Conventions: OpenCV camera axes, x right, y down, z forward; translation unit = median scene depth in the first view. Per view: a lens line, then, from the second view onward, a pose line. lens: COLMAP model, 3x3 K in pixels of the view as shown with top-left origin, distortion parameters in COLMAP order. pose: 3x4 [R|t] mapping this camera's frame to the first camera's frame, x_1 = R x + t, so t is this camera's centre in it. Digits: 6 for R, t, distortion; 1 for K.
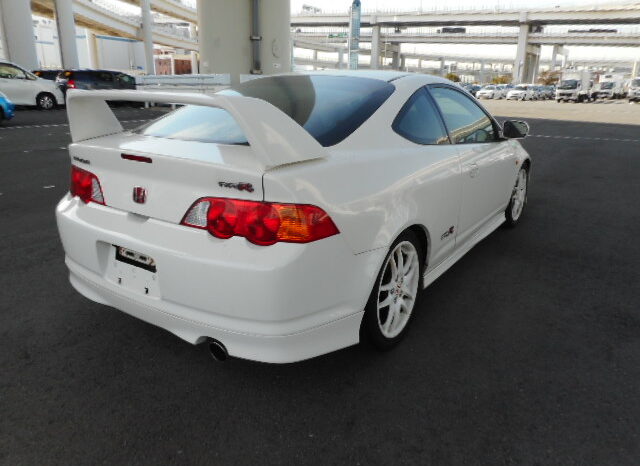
lens RADIAL K [[492.7, 0, 320.0], [0, 492.7, 233.0], [0, 0, 1]] dist [0.008322, -0.006259]
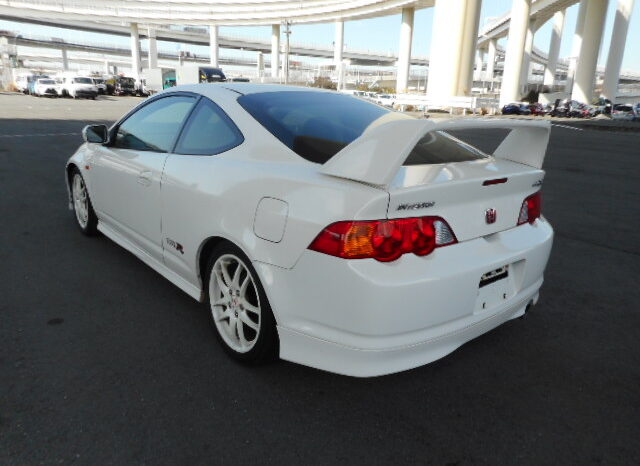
lens RADIAL K [[492.7, 0, 320.0], [0, 492.7, 233.0], [0, 0, 1]] dist [0.008322, -0.006259]
pose [[0.234018, -0.265725, 0.935214, -0.089188], [0.244084, 0.947175, 0.208047, -0.021602], [-0.941094, 0.179584, 0.286515, 0.064342]]
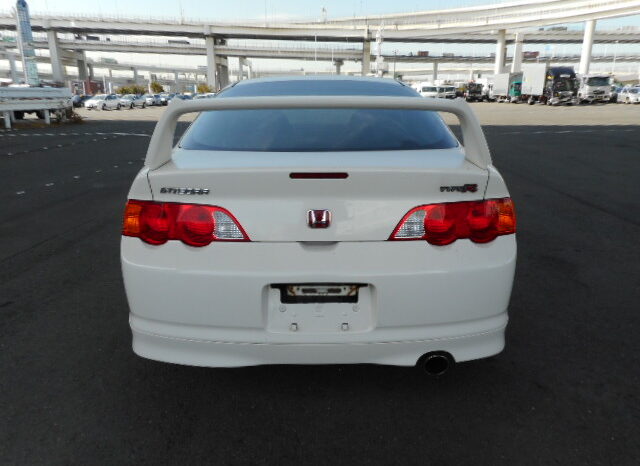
lens RADIAL K [[492.7, 0, 320.0], [0, 492.7, 233.0], [0, 0, 1]] dist [0.008322, -0.006259]
pose [[0.814542, -0.175008, 0.553076, -0.051638], [0.185293, 0.981955, 0.037828, -0.005223], [-0.549716, 0.071669, 0.832271, 0.018193]]
